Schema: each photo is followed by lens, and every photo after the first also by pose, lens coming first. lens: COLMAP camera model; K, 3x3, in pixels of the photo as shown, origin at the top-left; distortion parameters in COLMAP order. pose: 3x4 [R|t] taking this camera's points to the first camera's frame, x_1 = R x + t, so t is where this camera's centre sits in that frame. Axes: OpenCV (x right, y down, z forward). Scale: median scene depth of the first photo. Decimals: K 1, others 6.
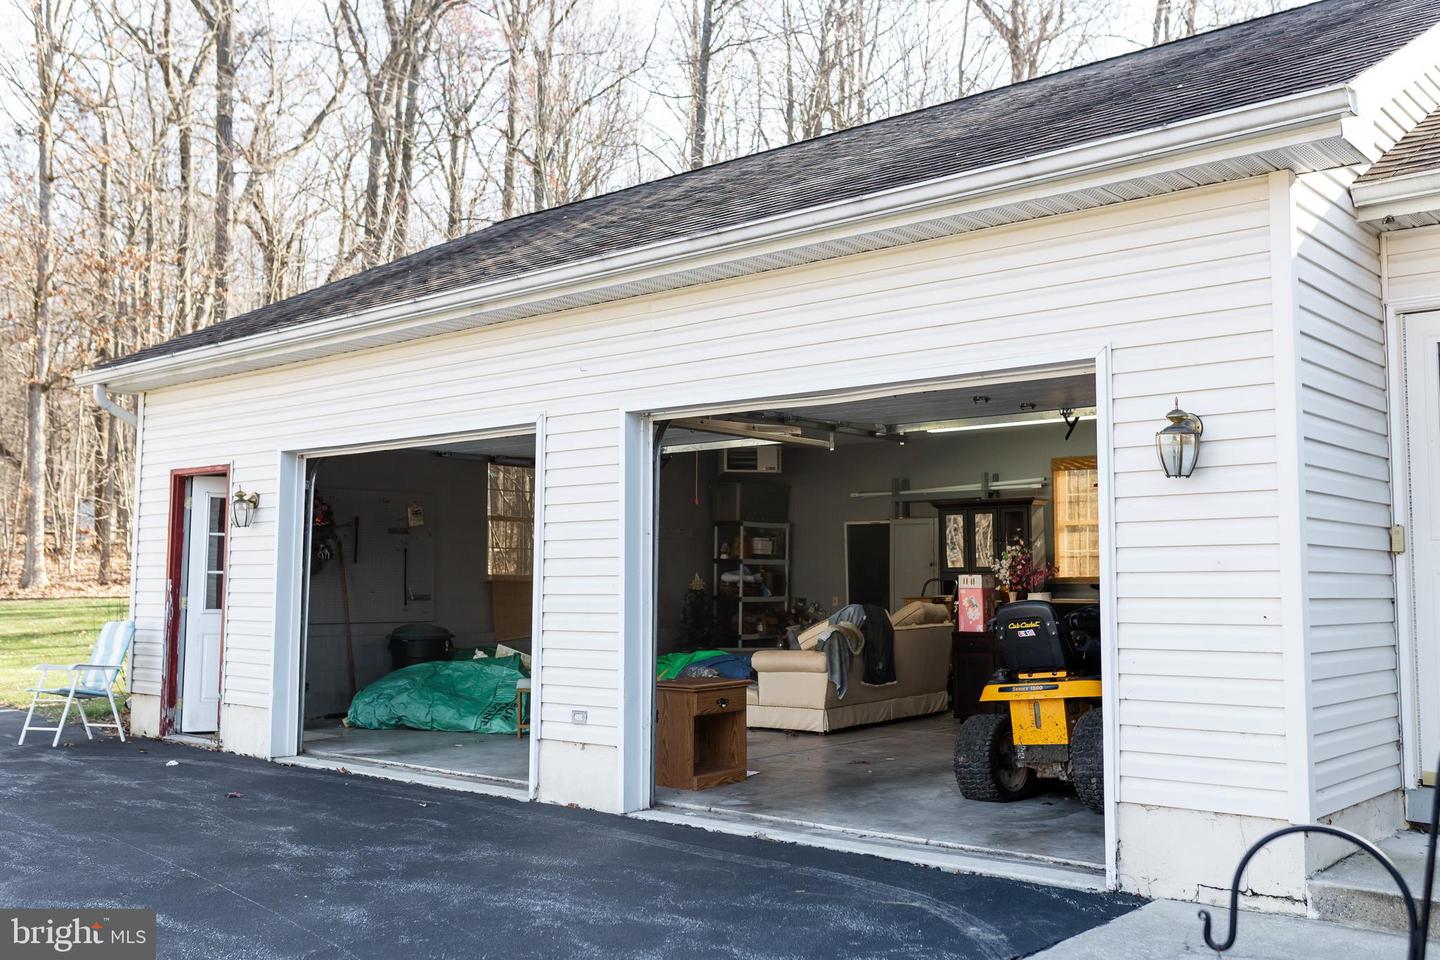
lens RADIAL K [[1369.8, 0, 720.6], [0, 1369.8, 481.2], [0, 0, 1]] dist [-0.002421, 0.000000]
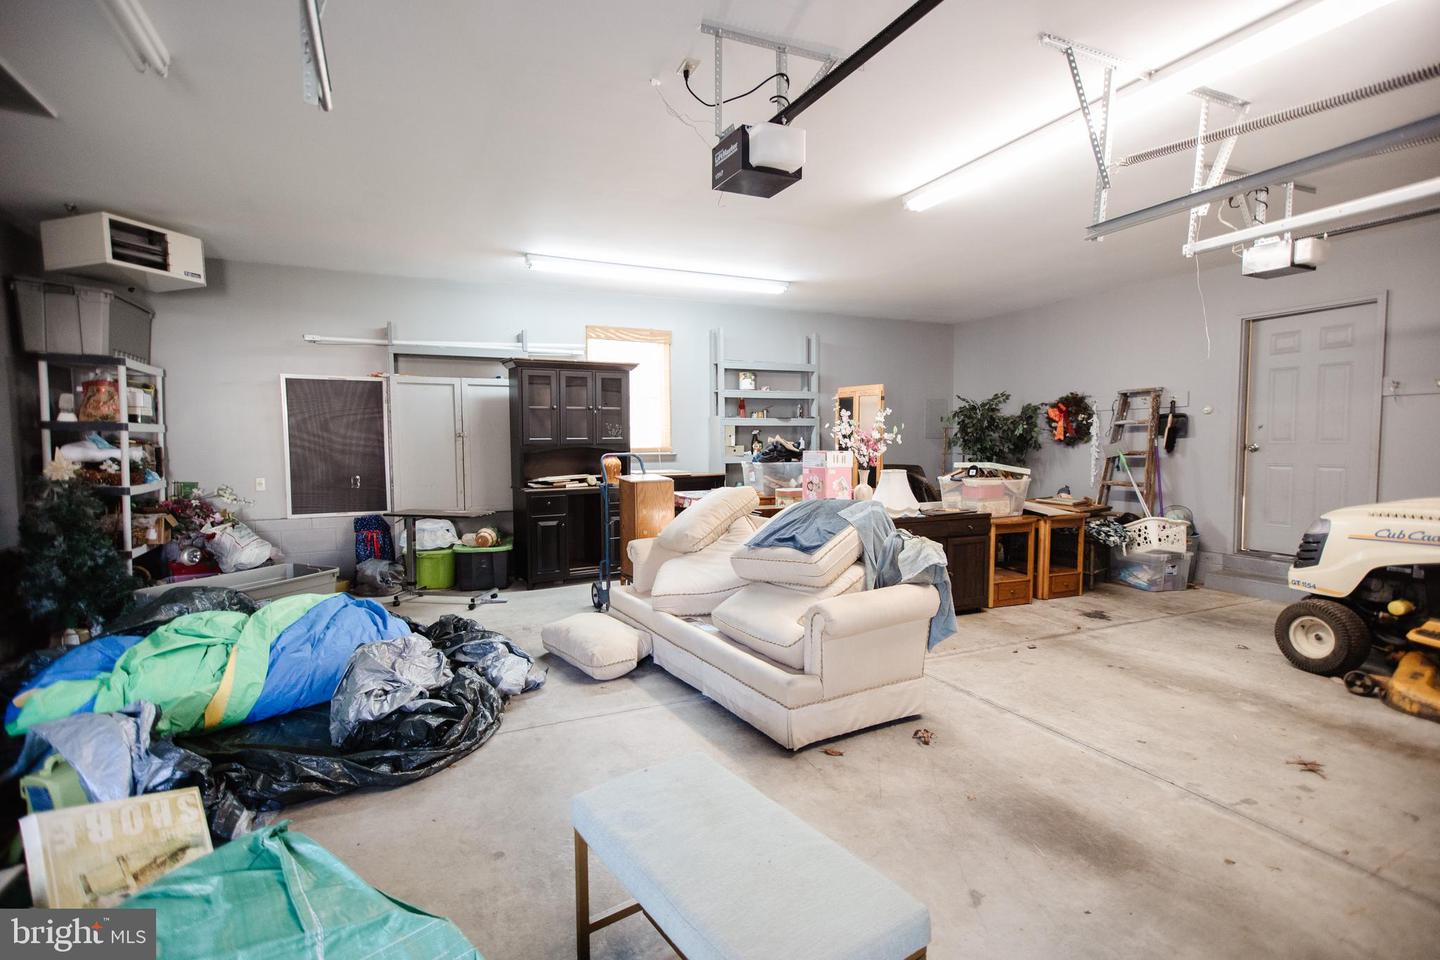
lens RADIAL K [[705.6, 0, 720.0], [0, 705.6, 480.5], [0, 0, 1]] dist [-0.000087, -0.000017]
pose [[0.396666, -0.058869, 0.916073, -0.160070], [-0.064416, 0.993696, 0.091750, 0.037448], [-0.915700, -0.095404, 0.390374, 0.646876]]
